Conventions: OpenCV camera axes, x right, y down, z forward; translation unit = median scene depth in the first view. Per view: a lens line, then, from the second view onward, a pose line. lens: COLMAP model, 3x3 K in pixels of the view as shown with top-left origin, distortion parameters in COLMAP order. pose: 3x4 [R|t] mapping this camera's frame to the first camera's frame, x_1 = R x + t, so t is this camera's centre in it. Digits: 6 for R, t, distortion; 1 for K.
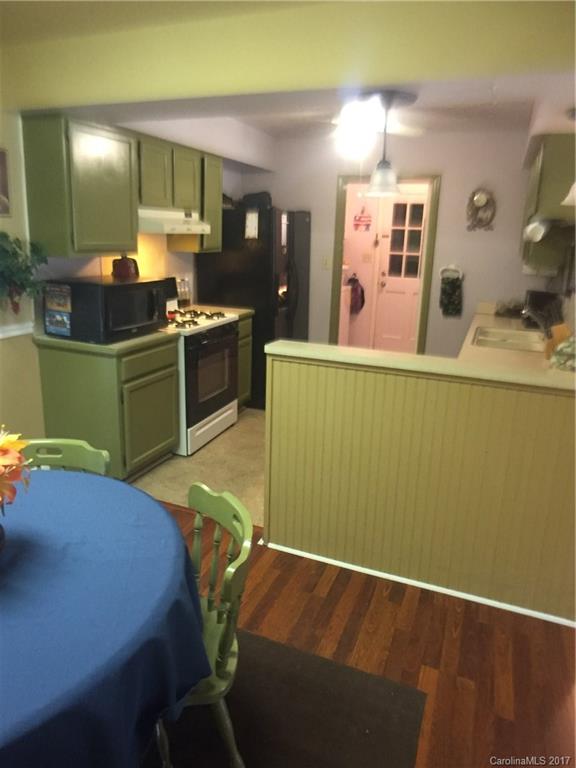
lens RADIAL K [[535.6, 0, 287.6], [0, 535.6, 364.1], [0, 0, 1]] dist [-0.029358, 0.002256]
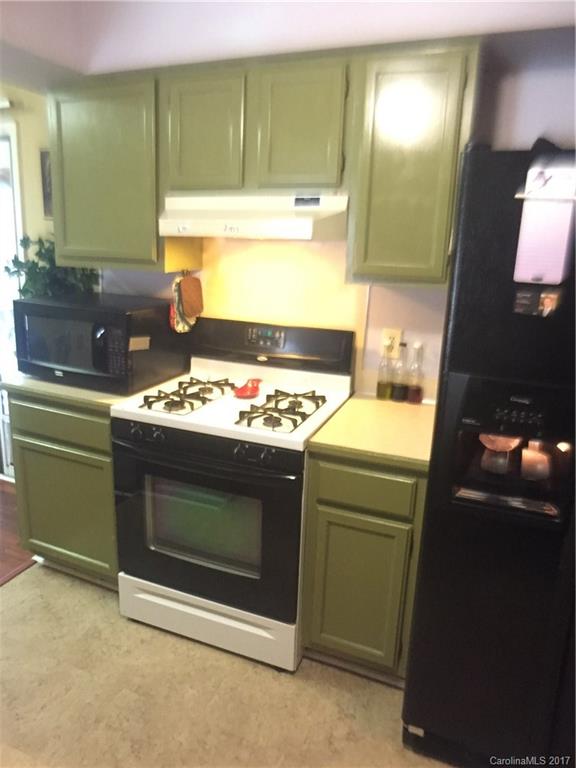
lens RADIAL K [[535.6, 0, 287.6], [0, 535.6, 364.1], [0, 0, 1]] dist [-0.029358, 0.002256]
pose [[-0.008285, 0.193856, -0.980995, 0.324150], [-0.272877, 0.943357, 0.188723, -0.241715], [0.962013, 0.269255, 0.045083, 1.064305]]
